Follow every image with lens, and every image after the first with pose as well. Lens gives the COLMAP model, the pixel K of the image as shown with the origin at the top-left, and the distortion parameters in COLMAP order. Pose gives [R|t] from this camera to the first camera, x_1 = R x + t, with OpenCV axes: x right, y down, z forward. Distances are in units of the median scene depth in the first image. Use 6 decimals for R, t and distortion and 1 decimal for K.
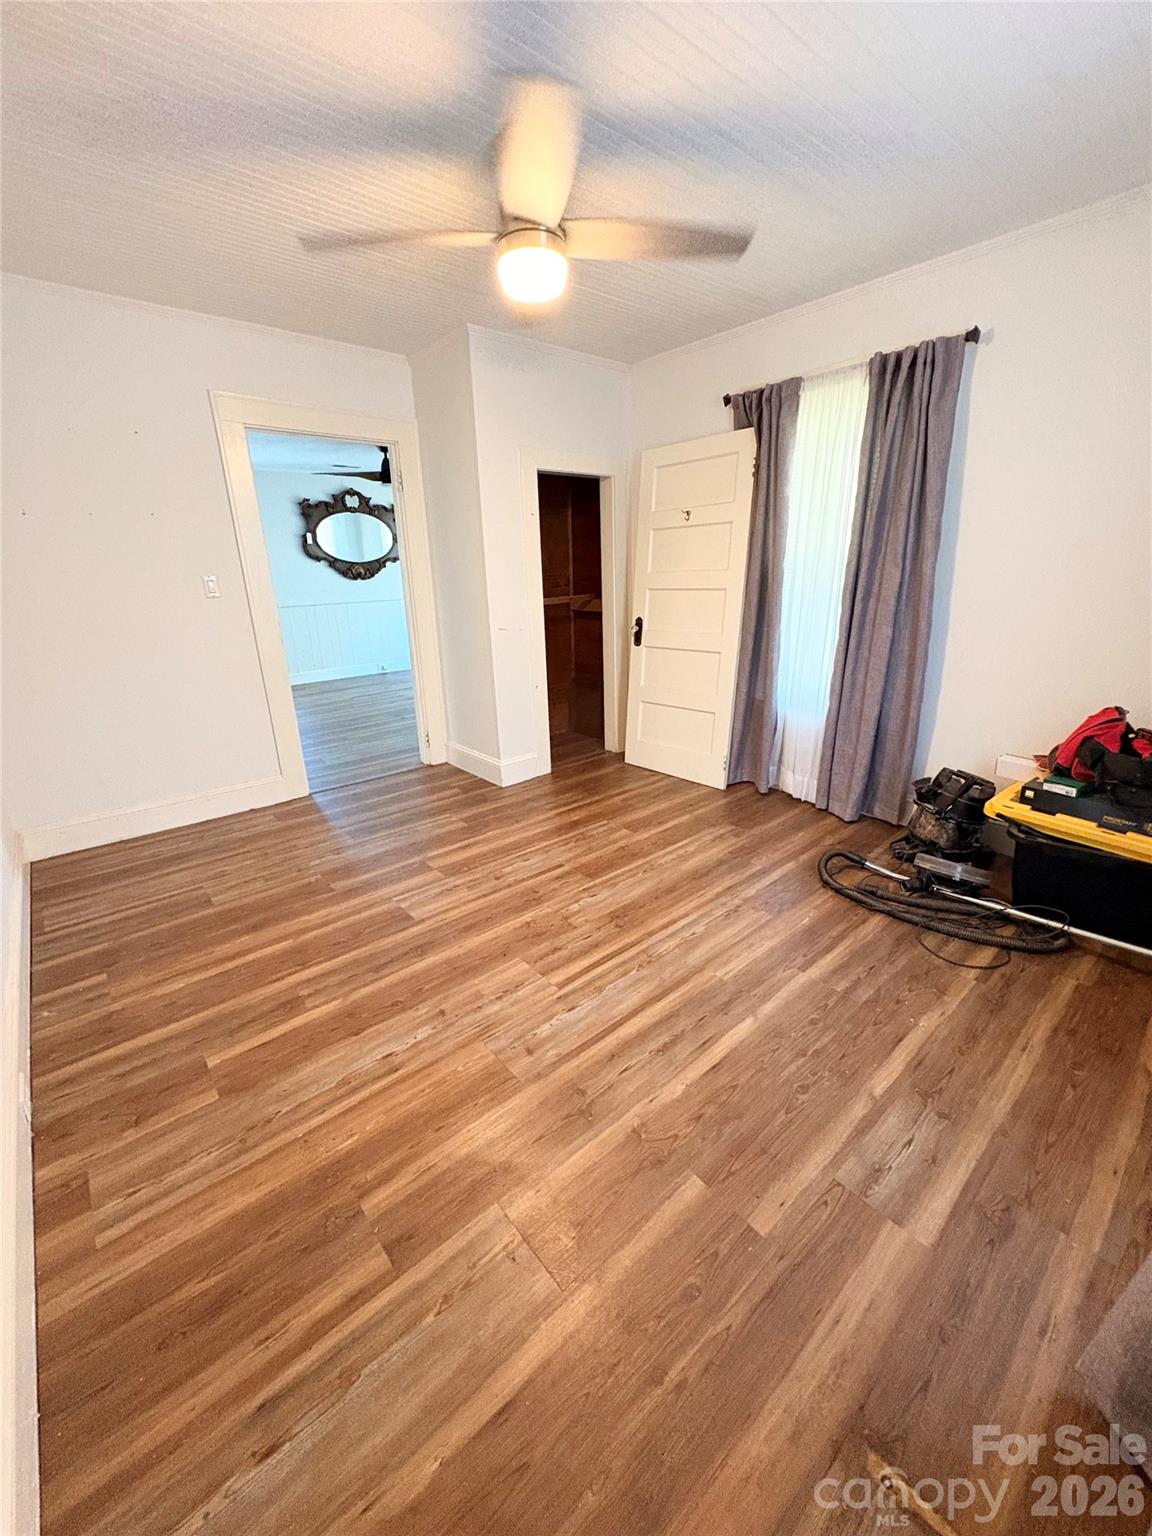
lens RADIAL K [[610.8, 0, 581.5], [0, 610.8, 766.5], [0, 0, 1]] dist [-0.000659, 0.000523]
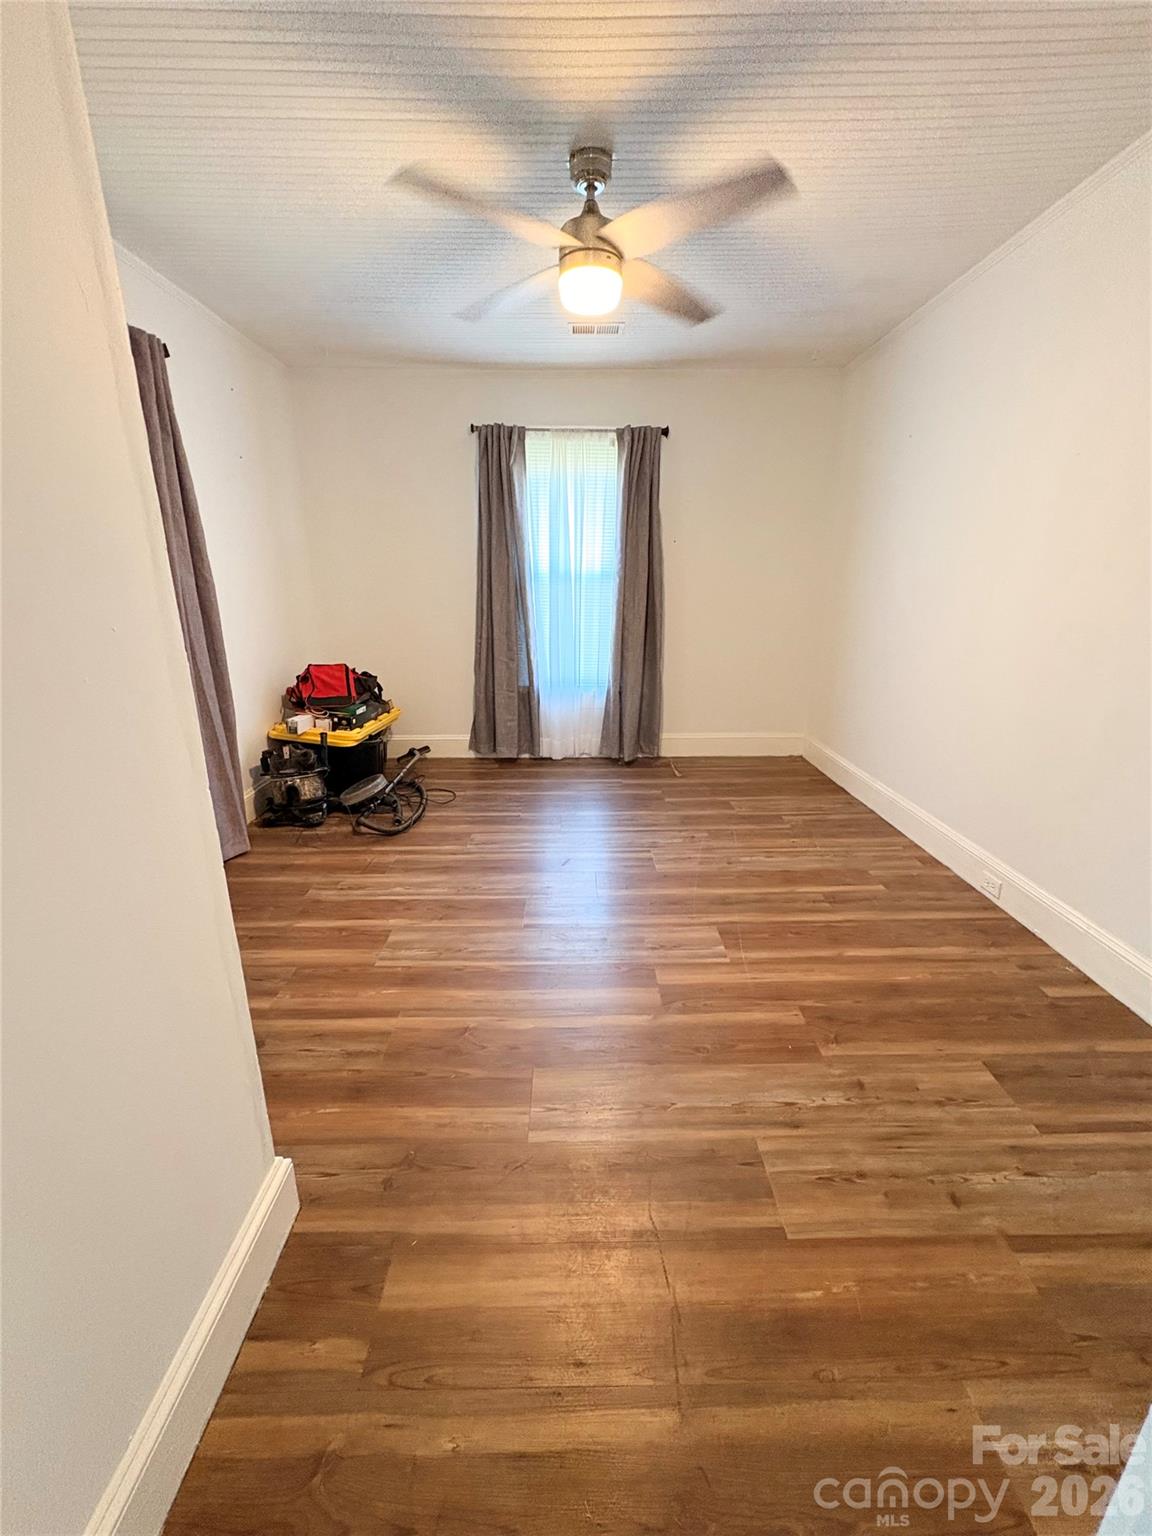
lens RADIAL K [[610.8, 0, 581.5], [0, 610.8, 766.5], [0, 0, 1]] dist [-0.000659, 0.000523]
pose [[-0.763114, -0.173417, 0.622562, -0.724318], [0.215325, 0.840055, 0.497939, -0.529265], [-0.609337, 0.514038, -0.603717, 1.722818]]
